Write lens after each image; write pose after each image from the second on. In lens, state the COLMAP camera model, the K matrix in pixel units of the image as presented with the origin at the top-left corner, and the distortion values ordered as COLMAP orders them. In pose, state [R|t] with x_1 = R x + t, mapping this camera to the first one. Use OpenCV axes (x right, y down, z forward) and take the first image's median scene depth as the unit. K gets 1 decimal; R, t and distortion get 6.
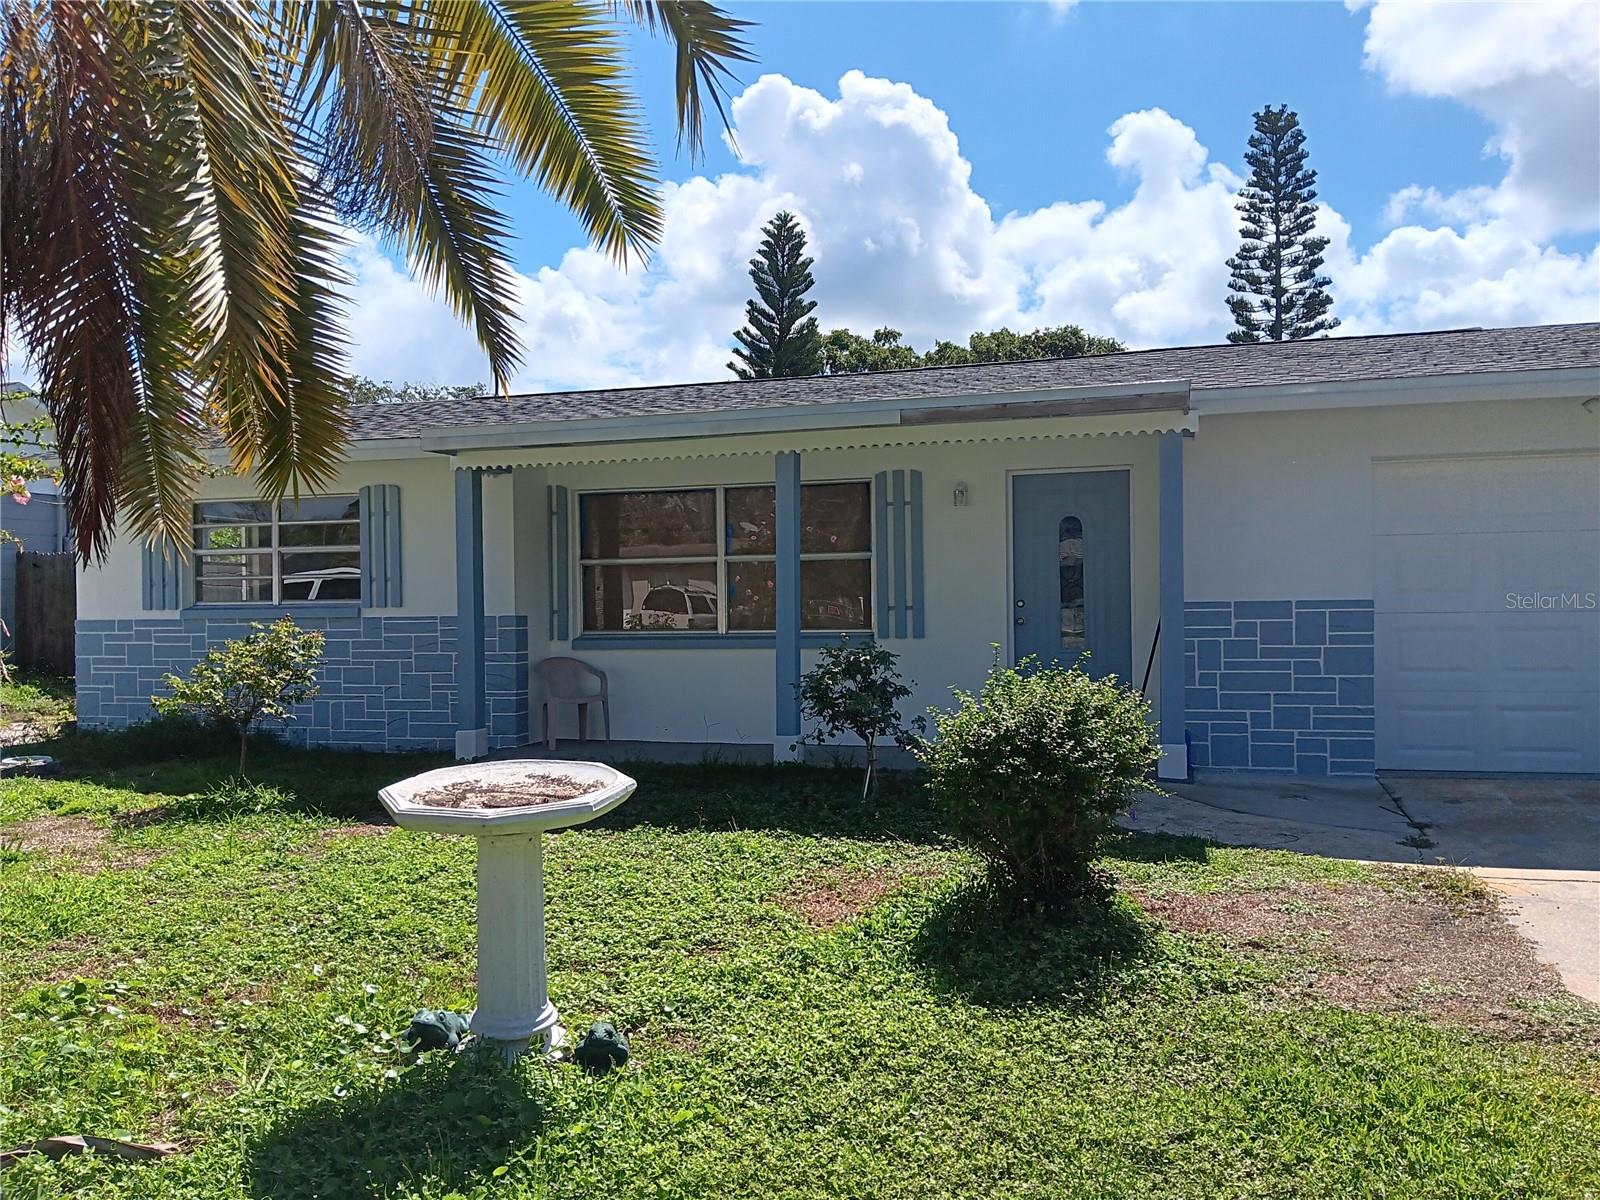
lens RADIAL K [[1243.0, 0, 800.0], [0, 1243.0, 600.0], [0, 0, 1]] dist [0.112887, -0.259897]
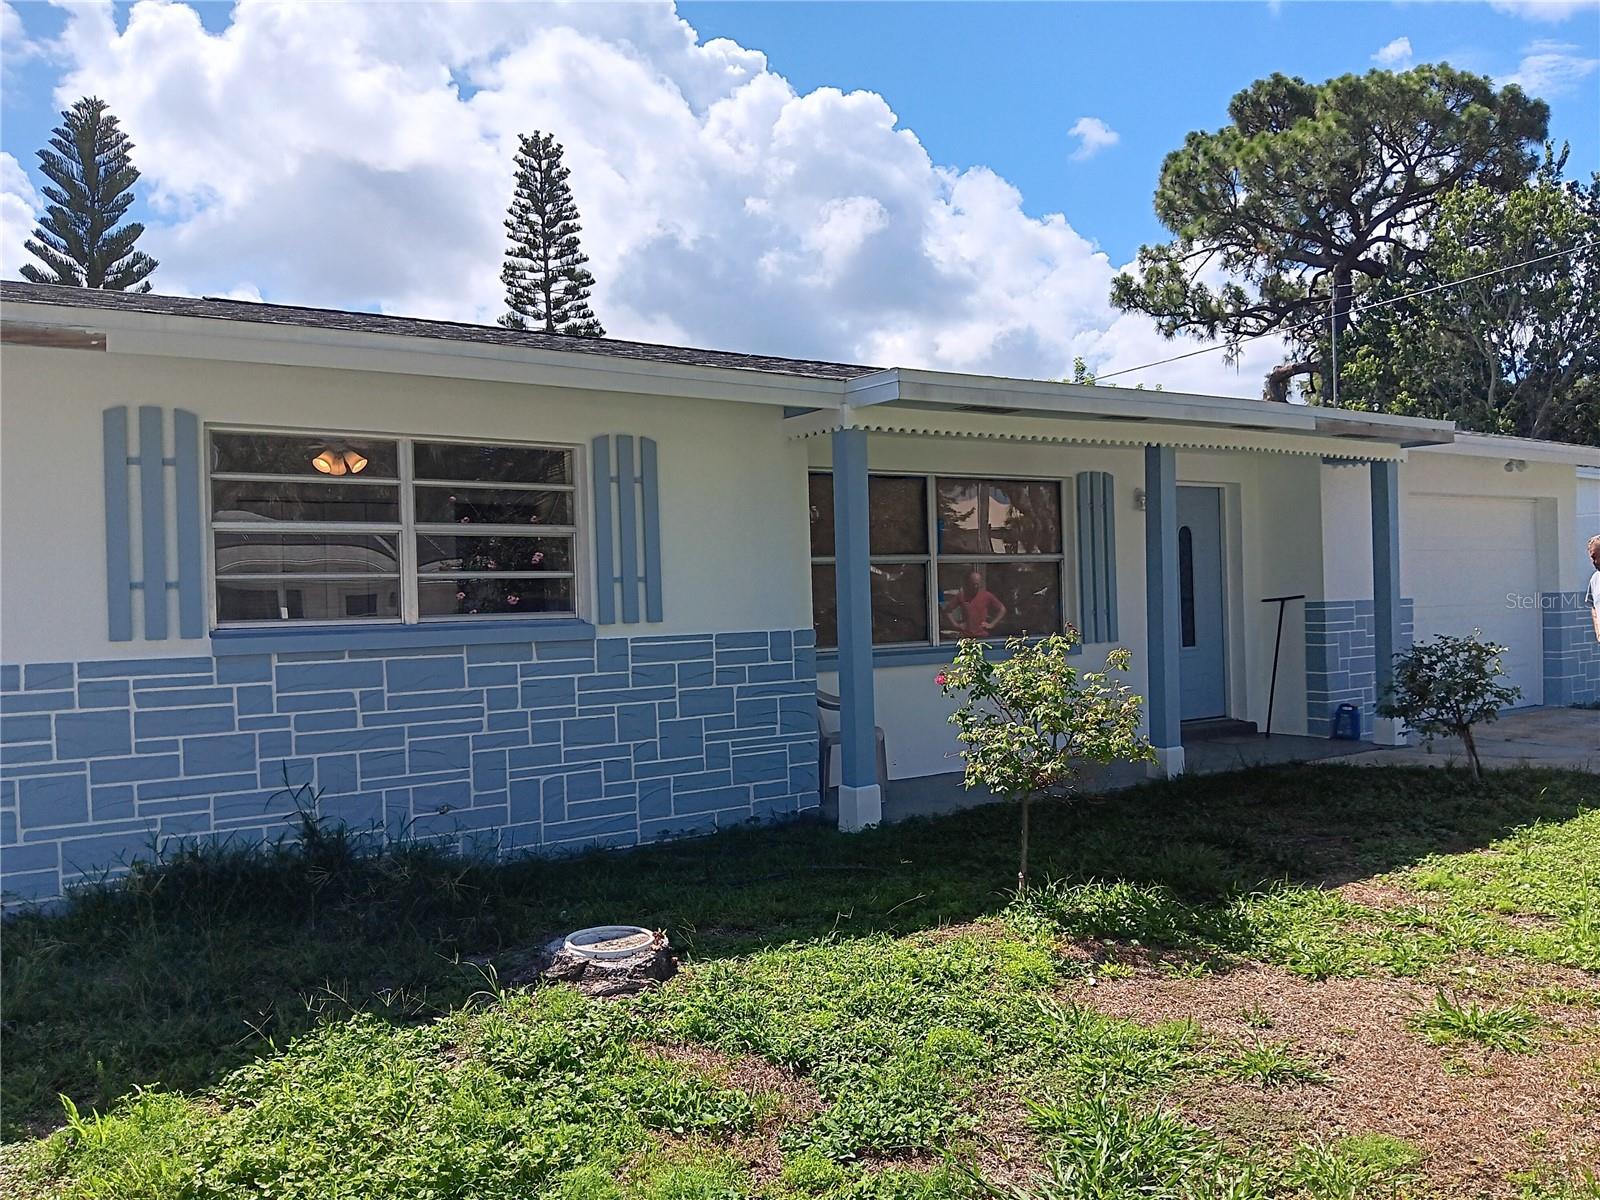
lens RADIAL K [[1243.0, 0, 800.0], [0, 1243.0, 600.0], [0, 0, 1]] dist [0.112887, -0.259897]
pose [[0.628554, -0.005158, 0.777749, -0.793014], [0.017223, 0.999825, -0.007288, 0.000234], [-0.777575, 0.017976, 0.628533, 0.530153]]
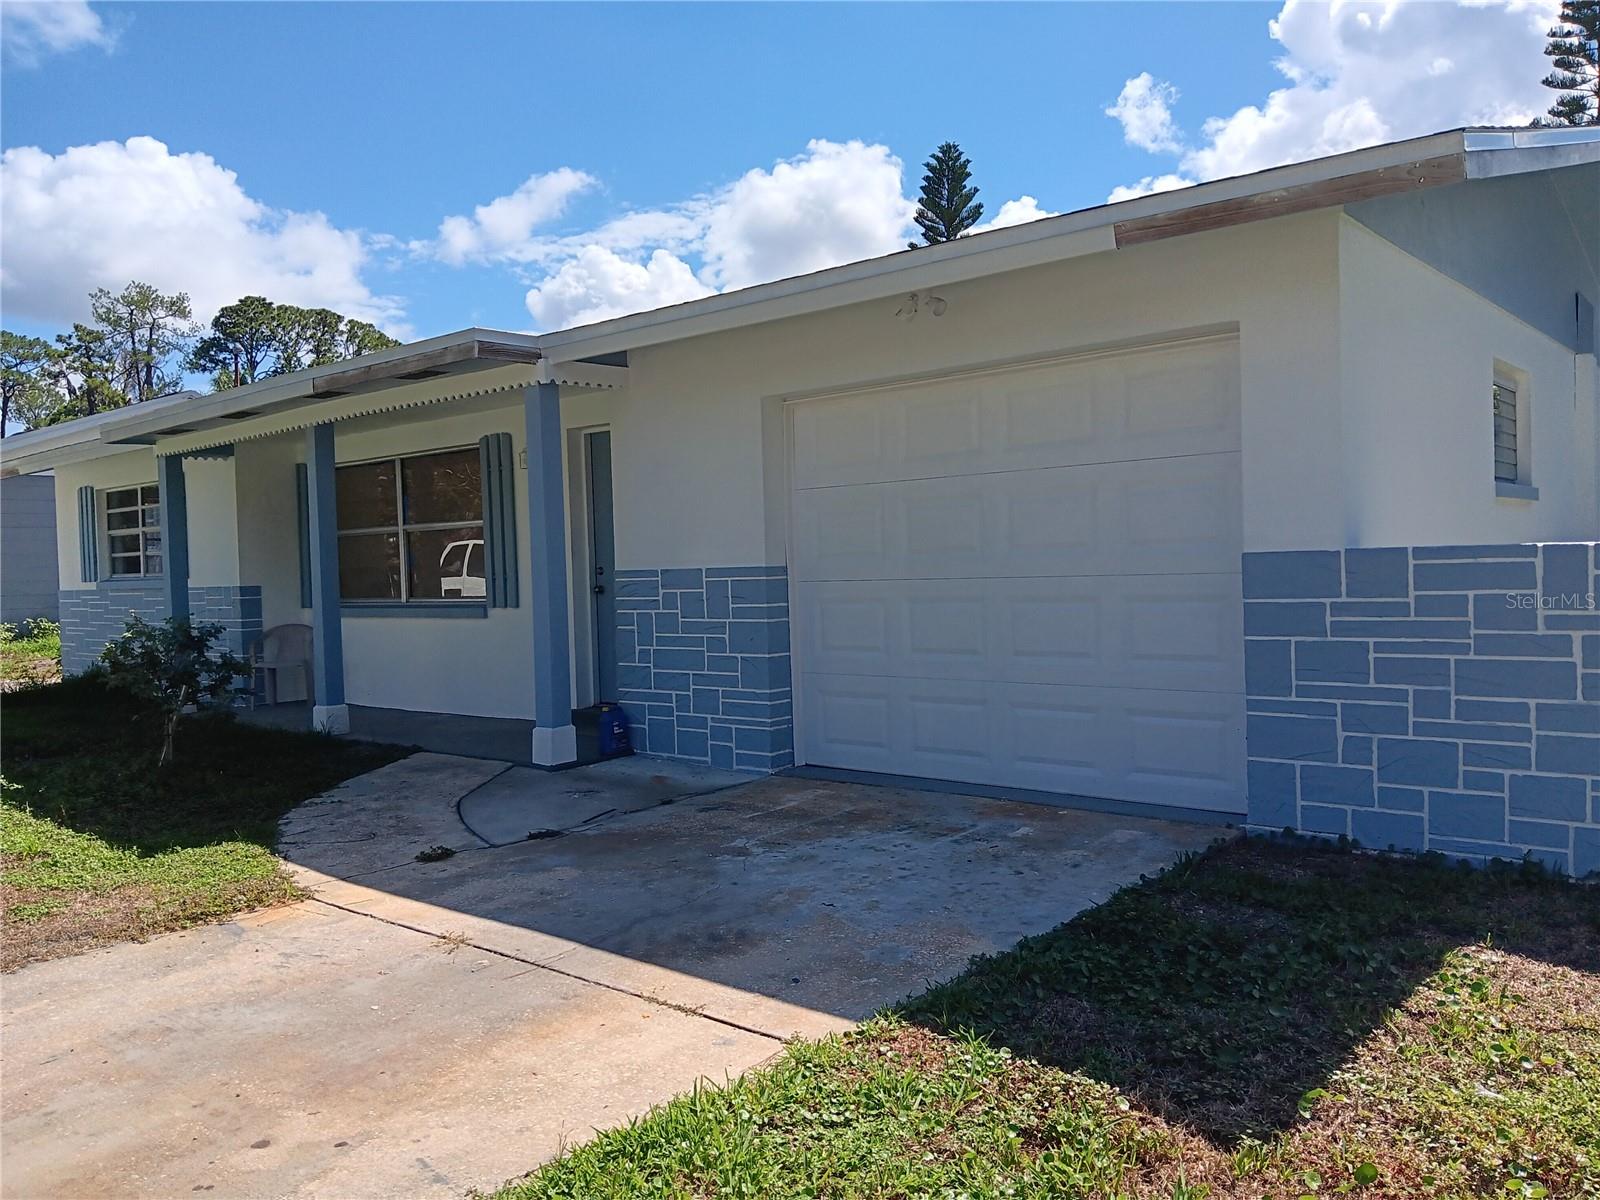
lens RADIAL K [[1243.0, 0, 800.0], [0, 1243.0, 600.0], [0, 0, 1]] dist [0.112887, -0.259897]
pose [[0.915843, -0.002294, -0.401531, 0.648521], [0.018458, 0.999167, 0.036390, -0.006065], [0.401113, -0.040739, 0.915122, 0.188847]]
